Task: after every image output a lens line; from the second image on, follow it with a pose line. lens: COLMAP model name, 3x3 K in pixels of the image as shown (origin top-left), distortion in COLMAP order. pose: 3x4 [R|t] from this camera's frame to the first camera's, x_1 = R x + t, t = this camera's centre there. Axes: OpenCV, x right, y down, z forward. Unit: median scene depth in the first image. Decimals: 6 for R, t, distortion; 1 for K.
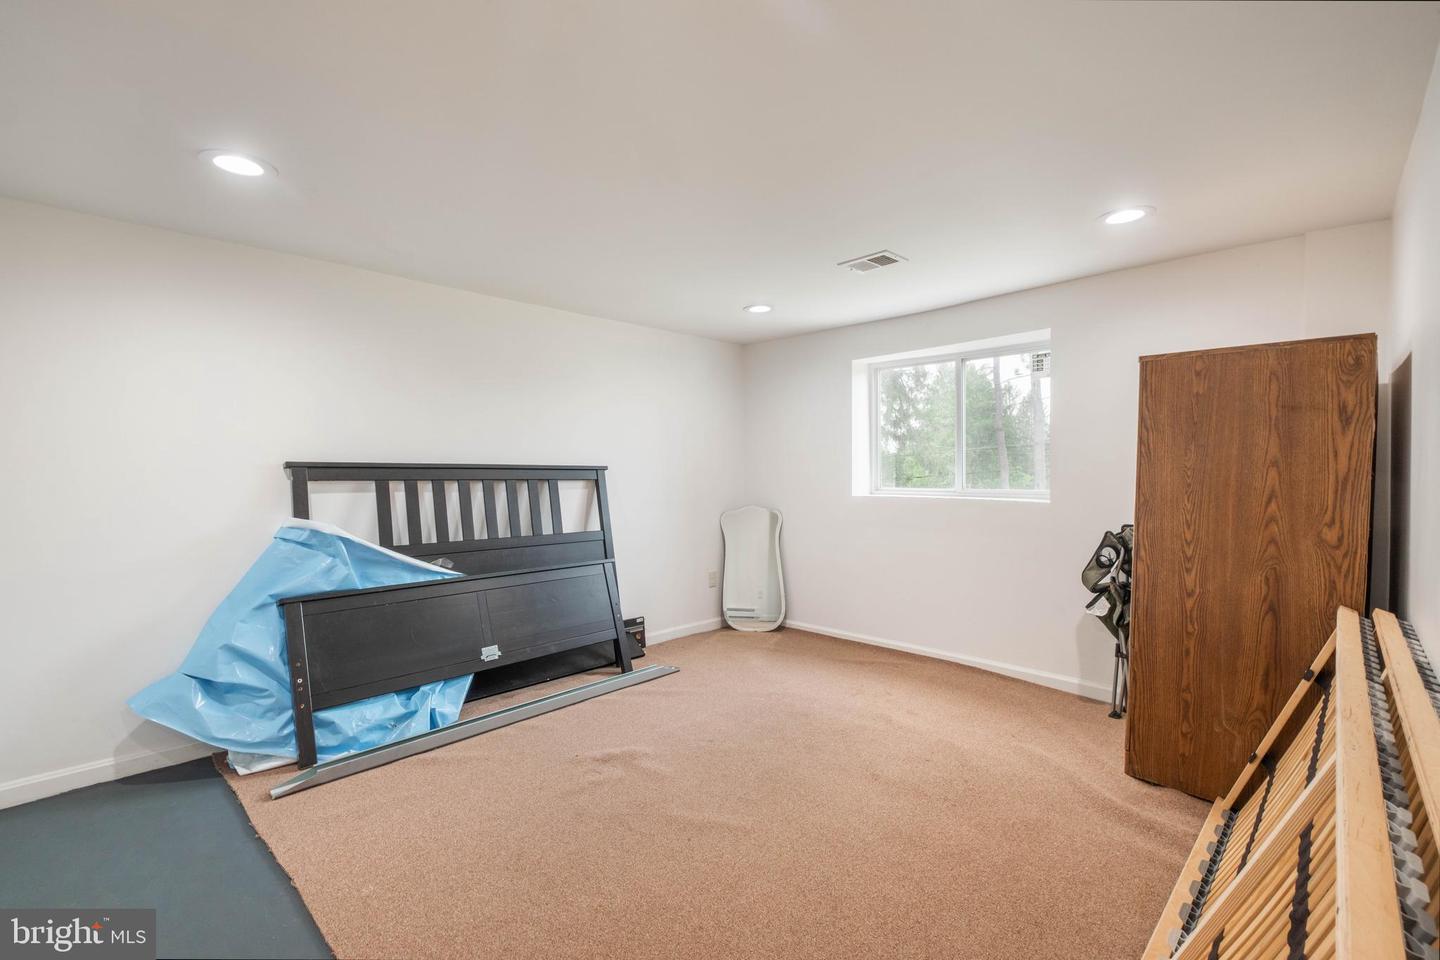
lens RADIAL K [[639.8, 0, 724.9], [0, 639.8, 482.9], [0, 0, 1]] dist [0.015801, -0.000090]
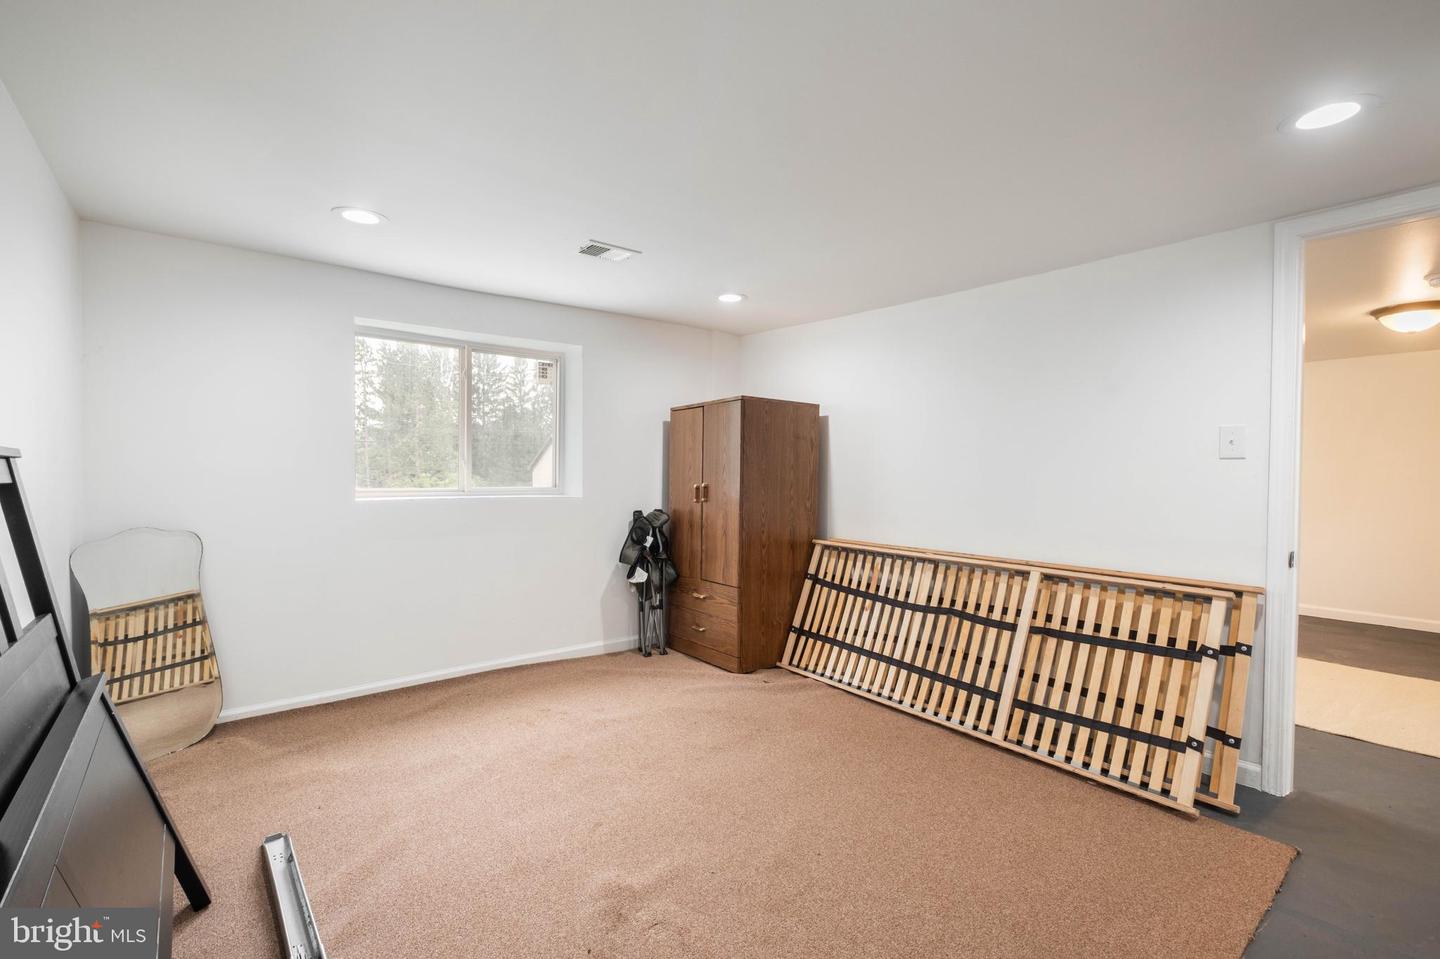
lens RADIAL K [[639.8, 0, 724.9], [0, 639.8, 482.4], [0, 0, 1]] dist [0.015801, -0.000090]
pose [[0.121721, -0.014311, 0.992461, -0.669438], [0.010121, 0.999862, 0.013176, -0.009224], [-0.992513, 0.008441, 0.121849, 0.671873]]
